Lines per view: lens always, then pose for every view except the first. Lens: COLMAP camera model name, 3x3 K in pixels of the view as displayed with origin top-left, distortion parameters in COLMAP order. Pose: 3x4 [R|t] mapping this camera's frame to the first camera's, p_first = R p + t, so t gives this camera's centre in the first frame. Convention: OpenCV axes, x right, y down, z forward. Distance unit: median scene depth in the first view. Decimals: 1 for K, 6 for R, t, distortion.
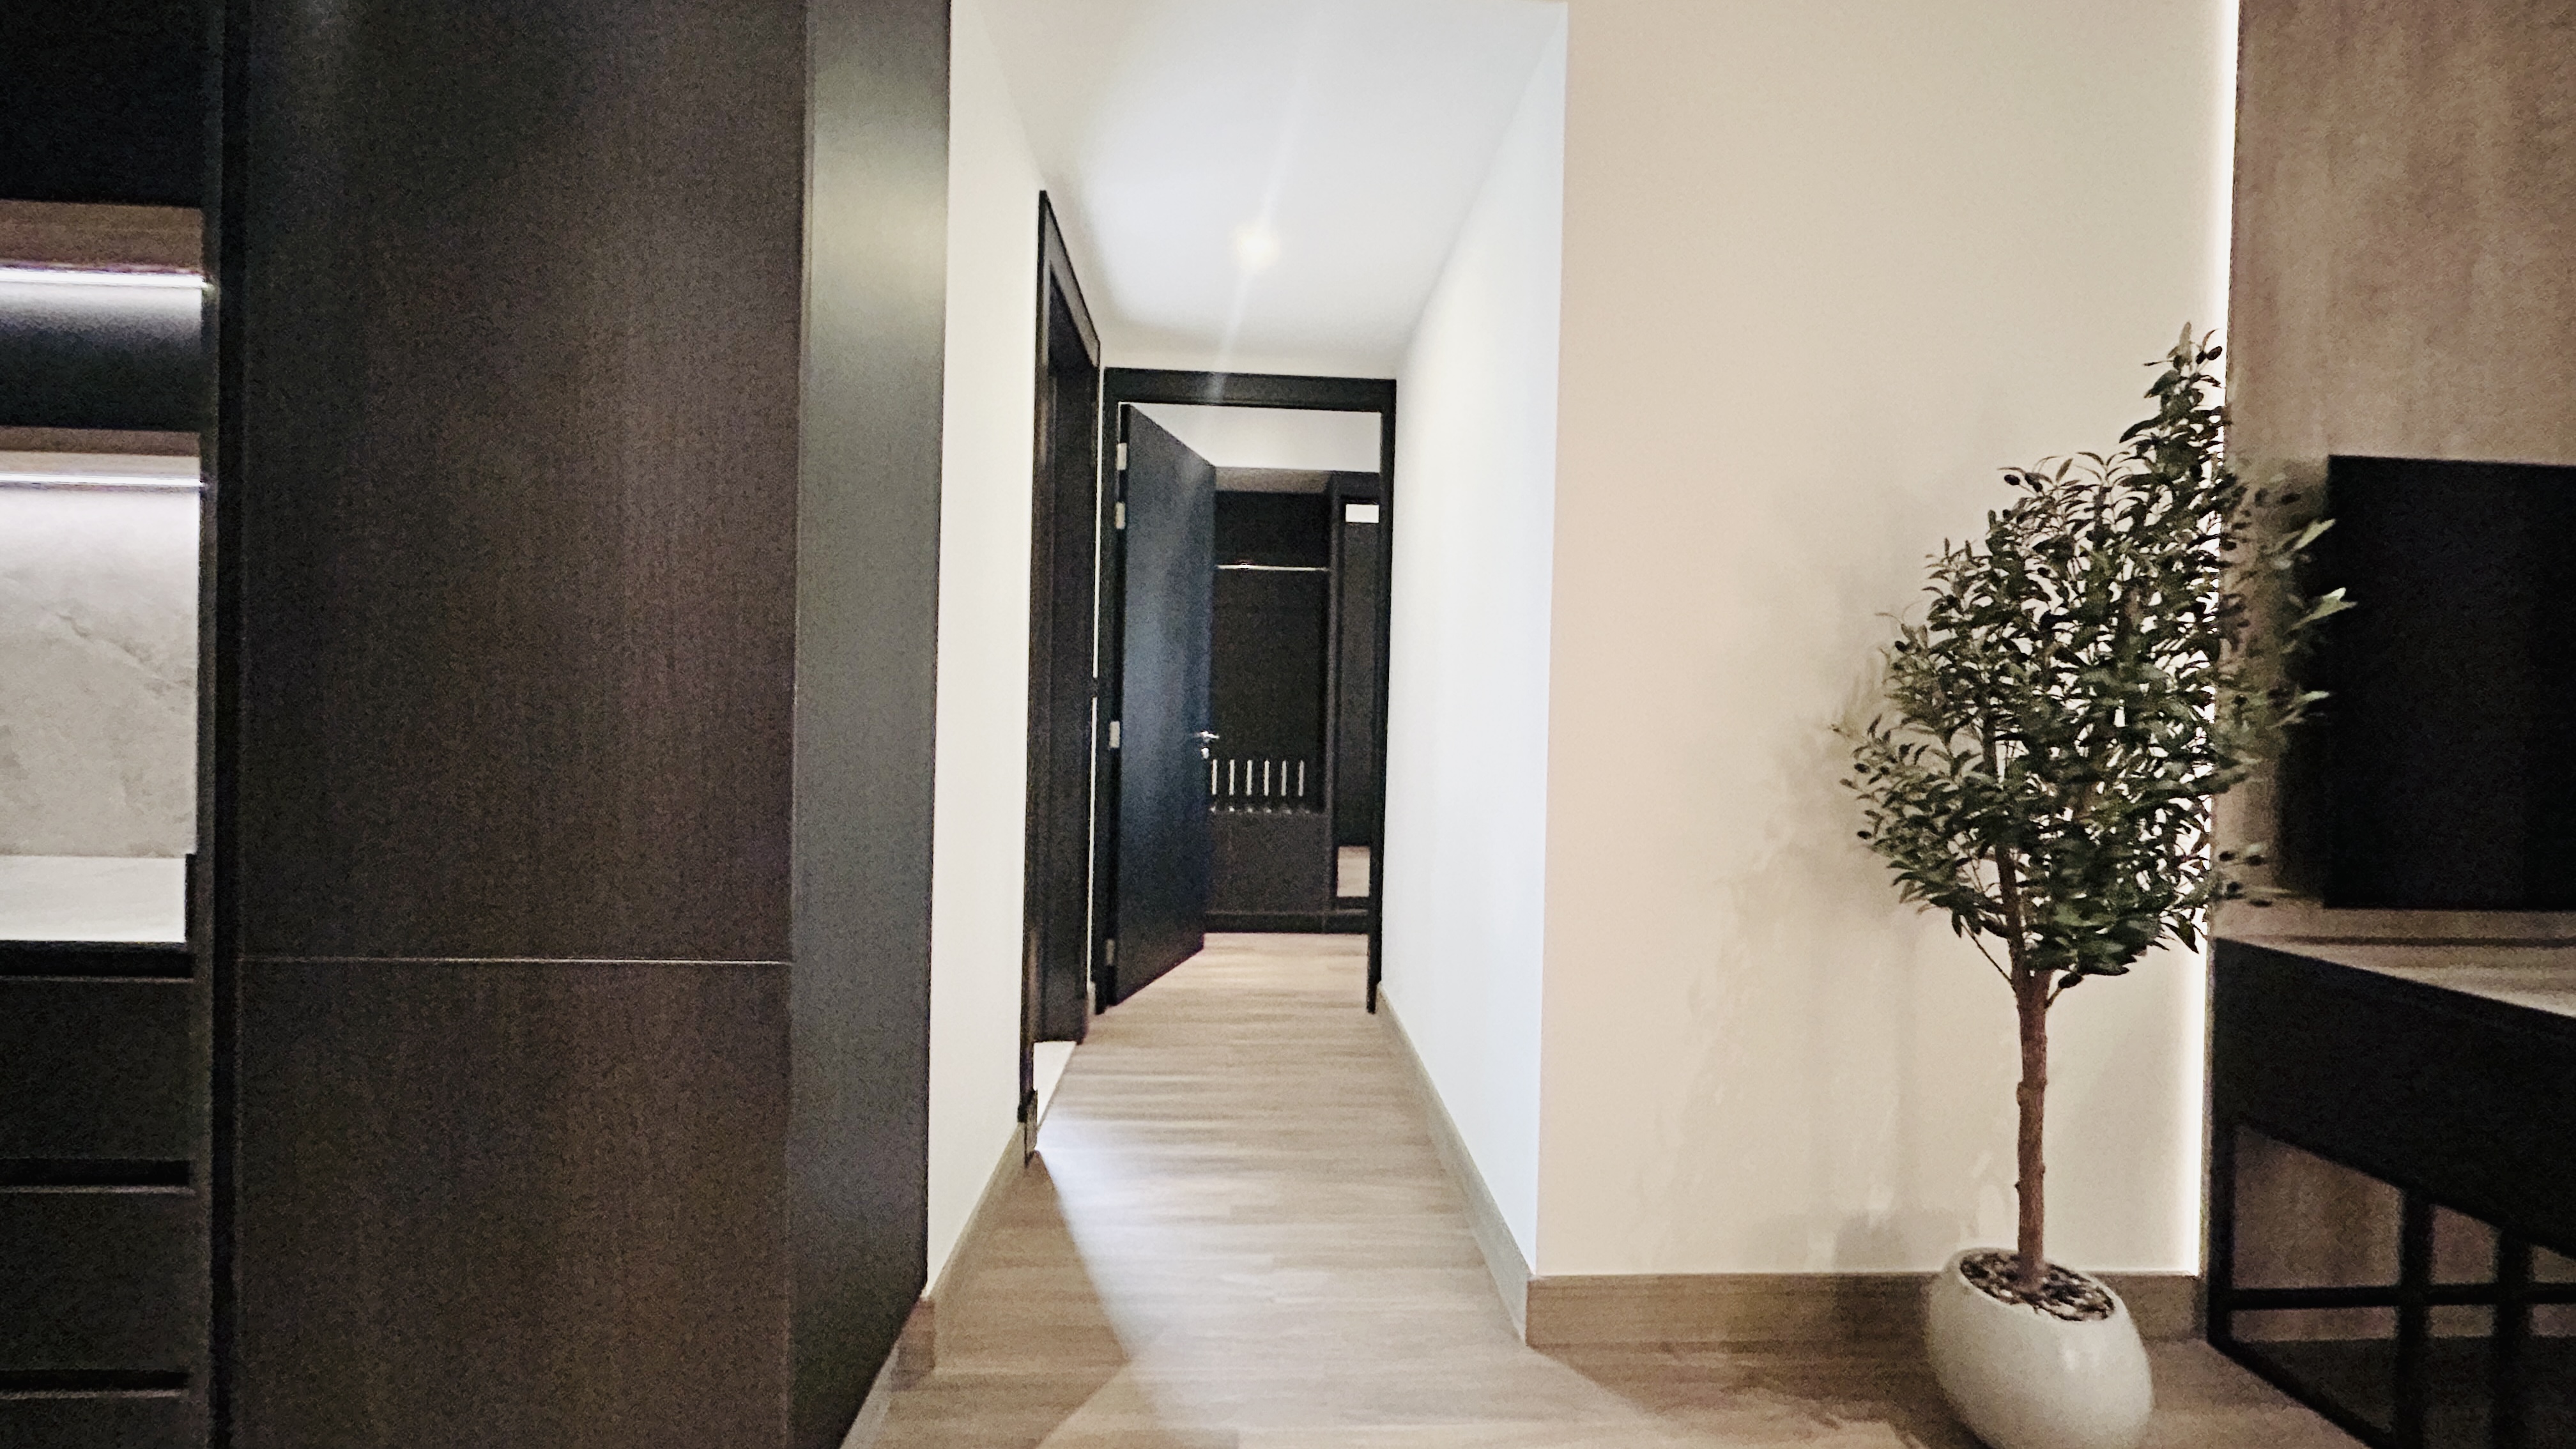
lens RADIAL K [[1030.4, 0, 1288.7], [0, 1030.4, 723.0], [0, 0, 1]] dist [-0.001212, 0.000489]
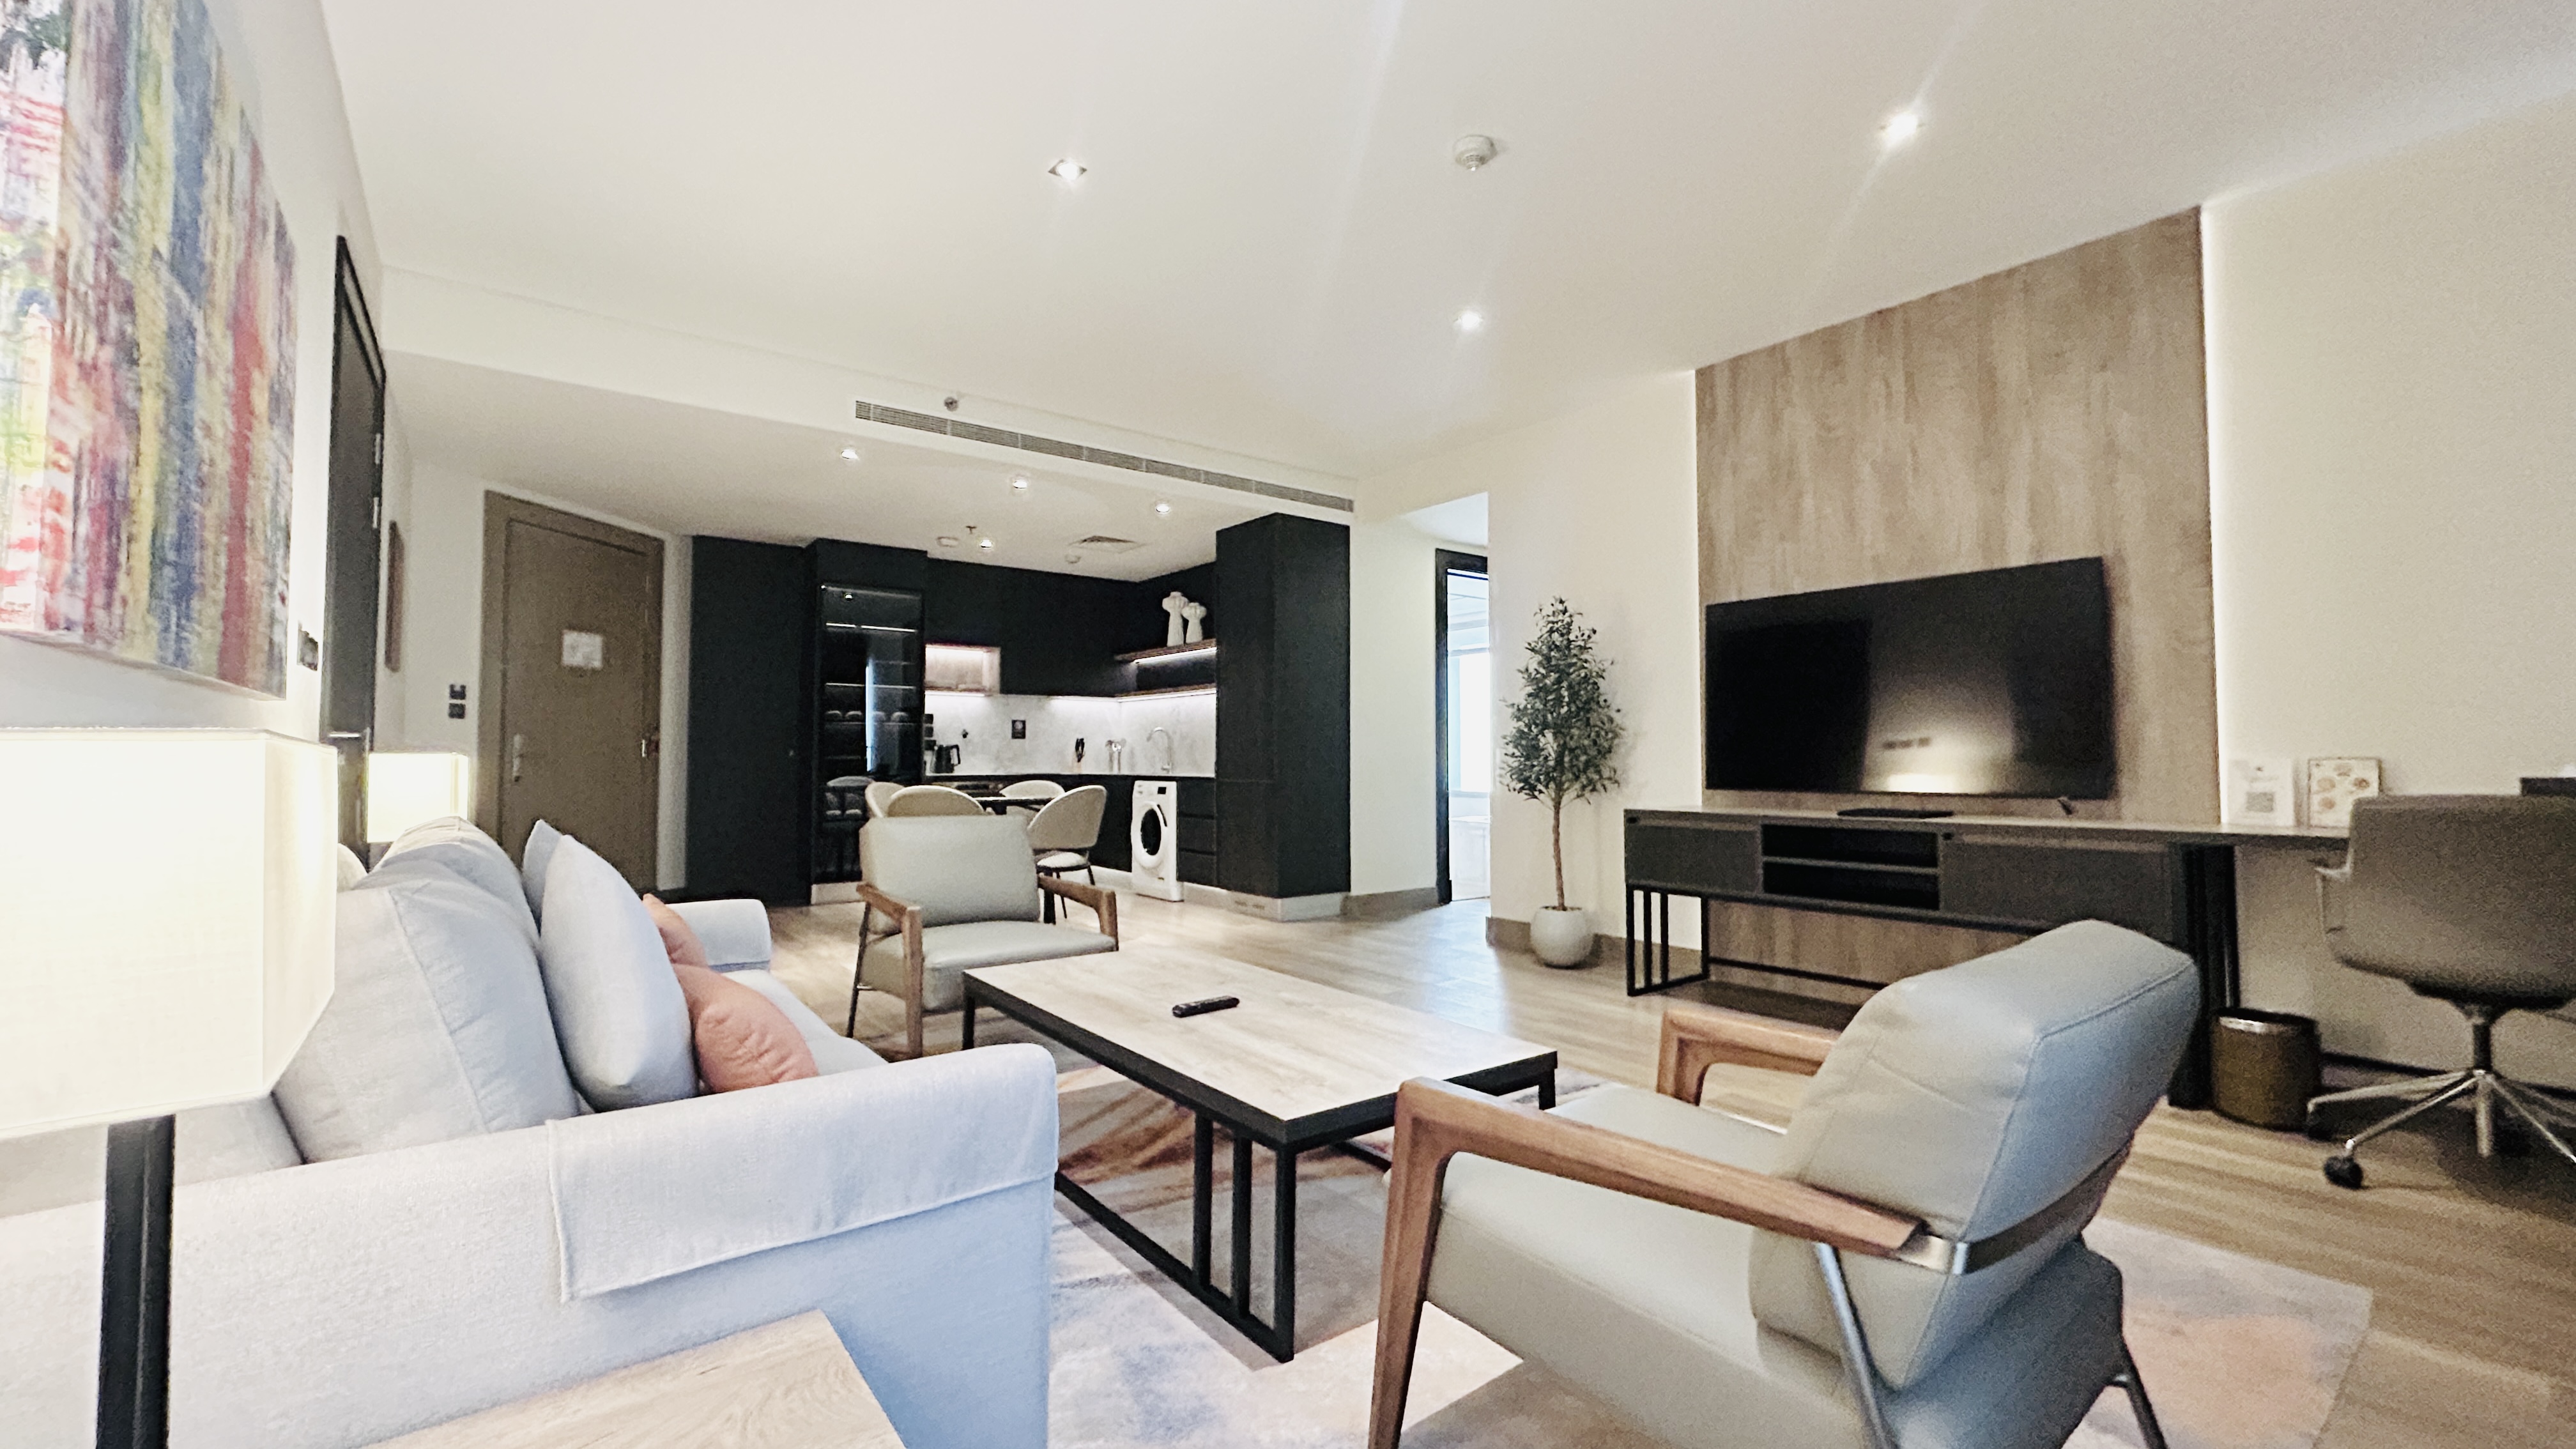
lens RADIAL K [[1030.4, 0, 1288.7], [0, 1030.4, 723.0], [0, 0, 1]] dist [-0.001212, 0.000489]
pose [[0.563805, -0.052860, -0.824215, 2.640634], [0.004044, 0.998114, -0.061247, 0.180717], [0.825898, 0.031198, 0.562956, -1.286964]]
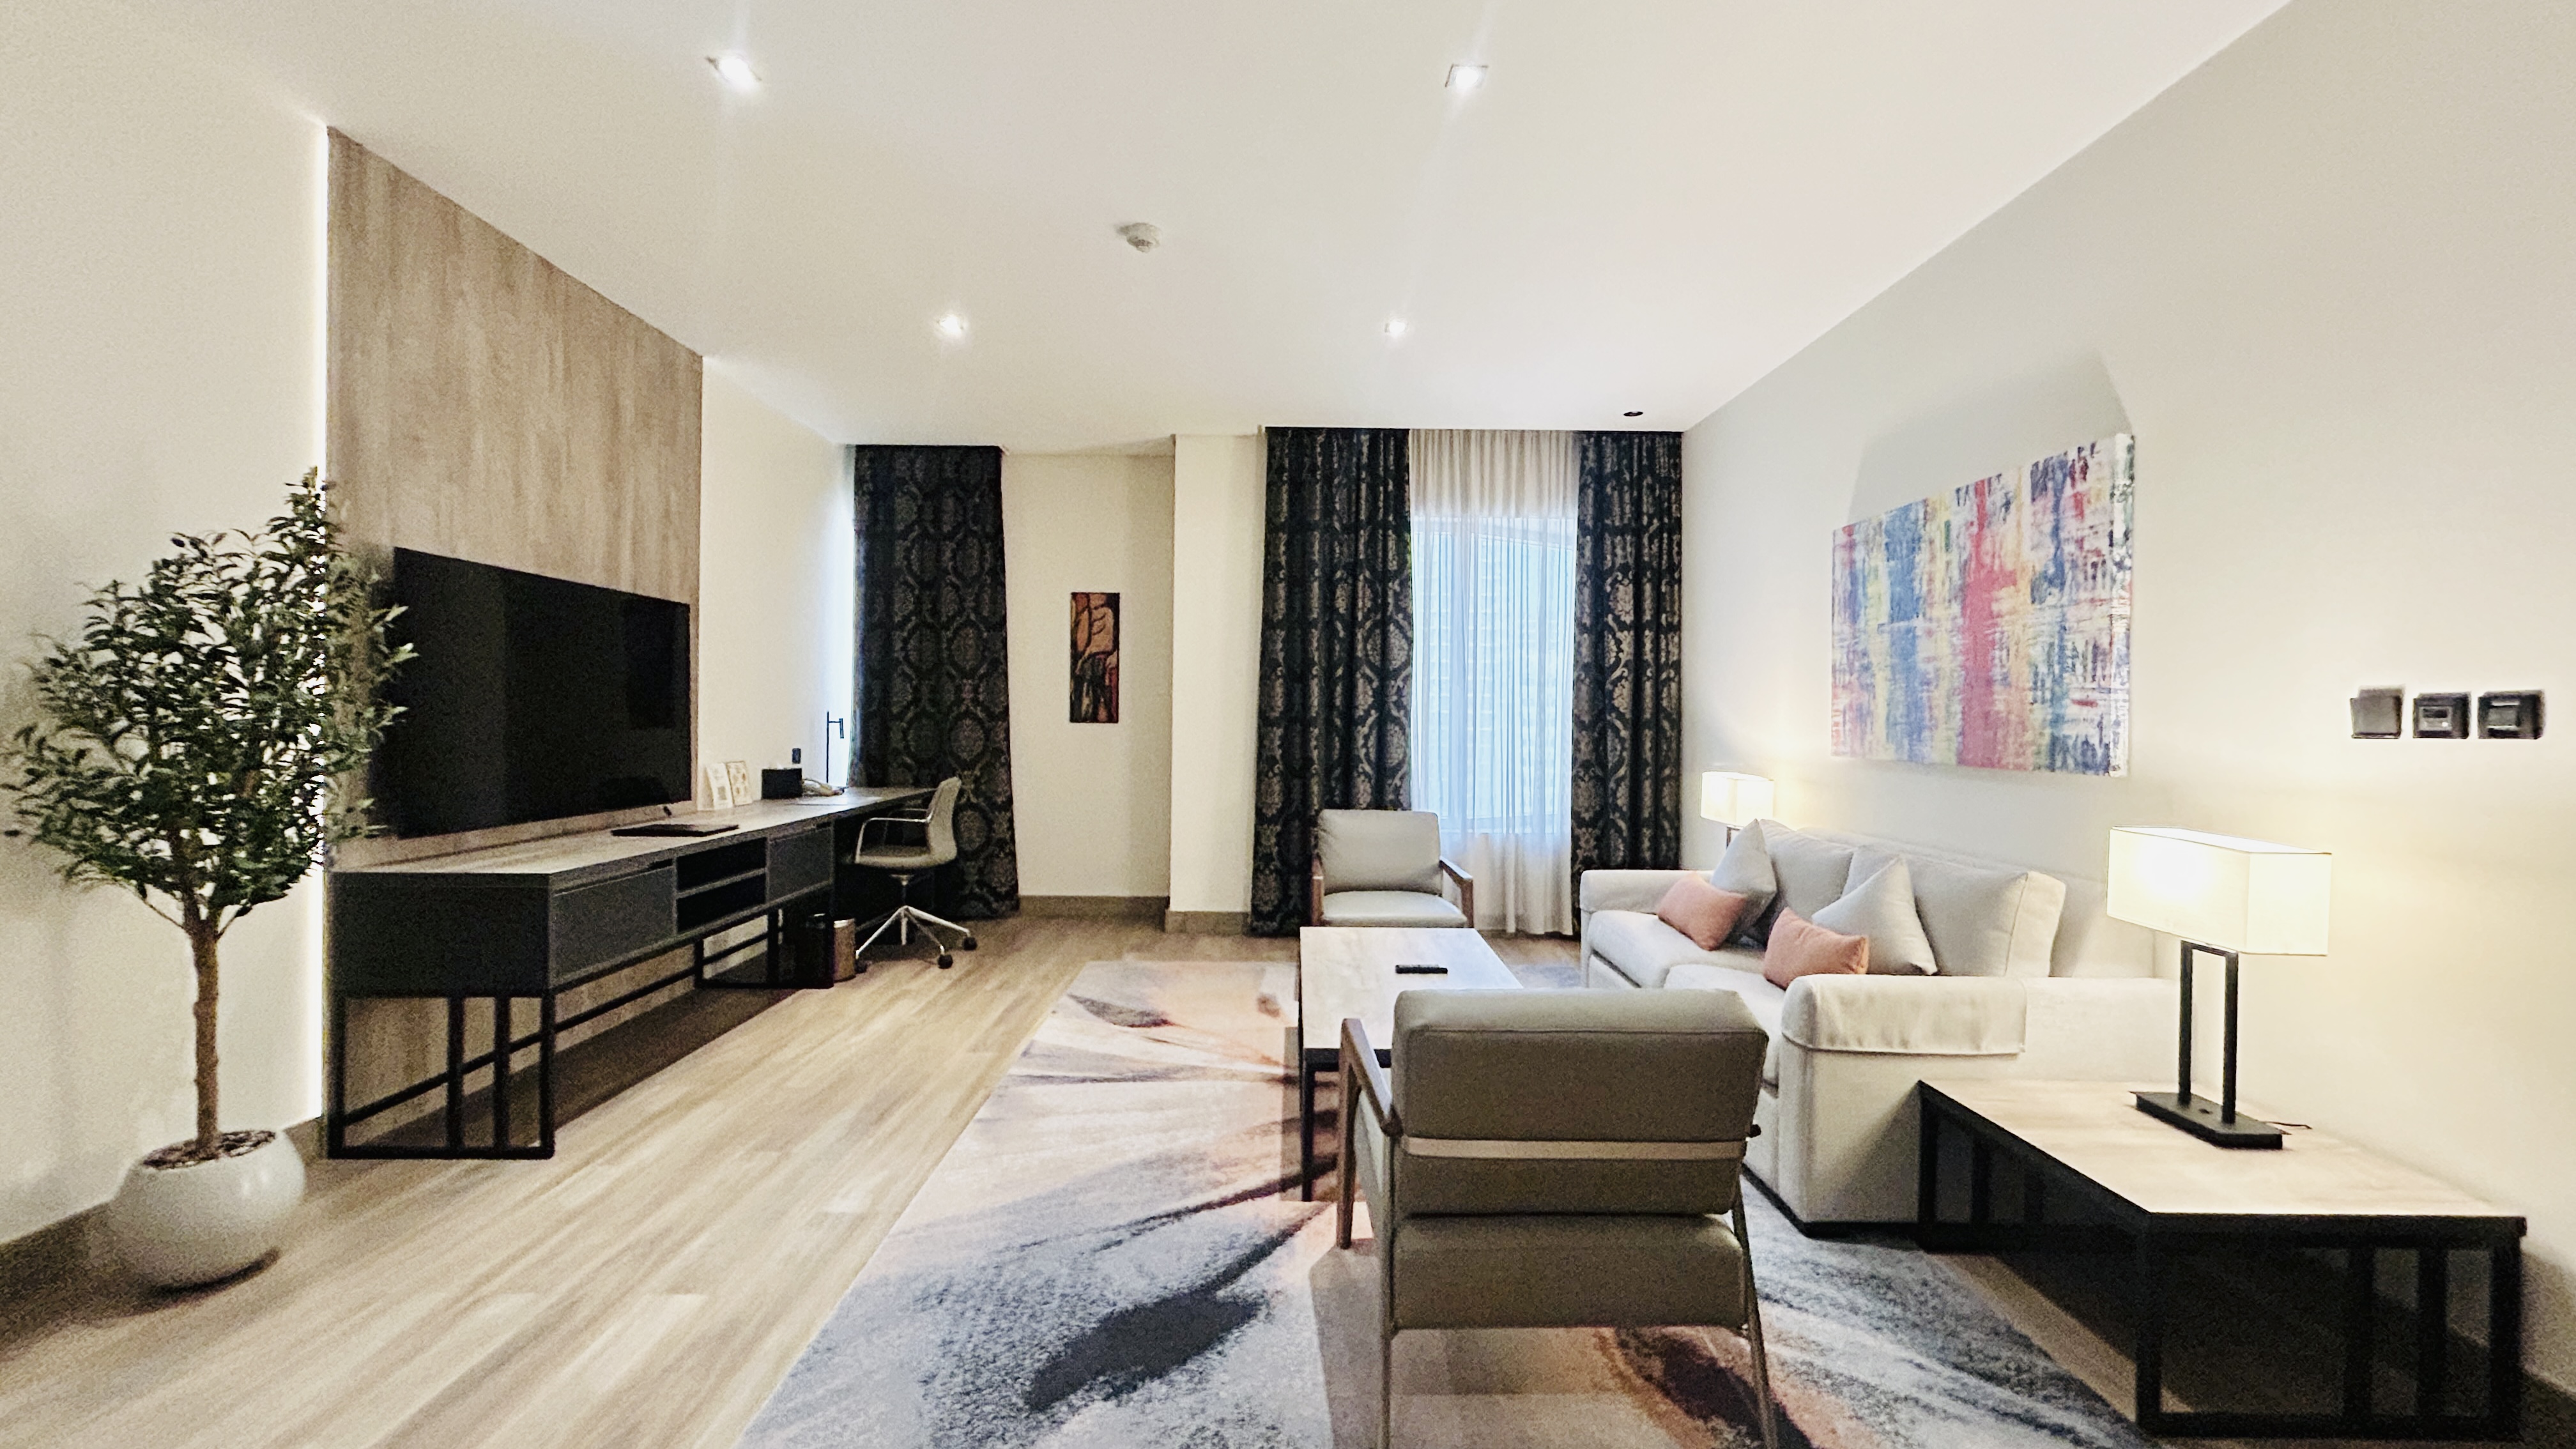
lens RADIAL K [[1030.4, 0, 1288.7], [0, 1030.4, 723.0], [0, 0, 1]] dist [-0.001212, 0.000489]
pose [[0.046240, -0.026875, 0.998569, -0.502196], [0.002817, 0.999638, 0.026773, -0.035398], [-0.998926, 0.001575, 0.046299, -0.432043]]
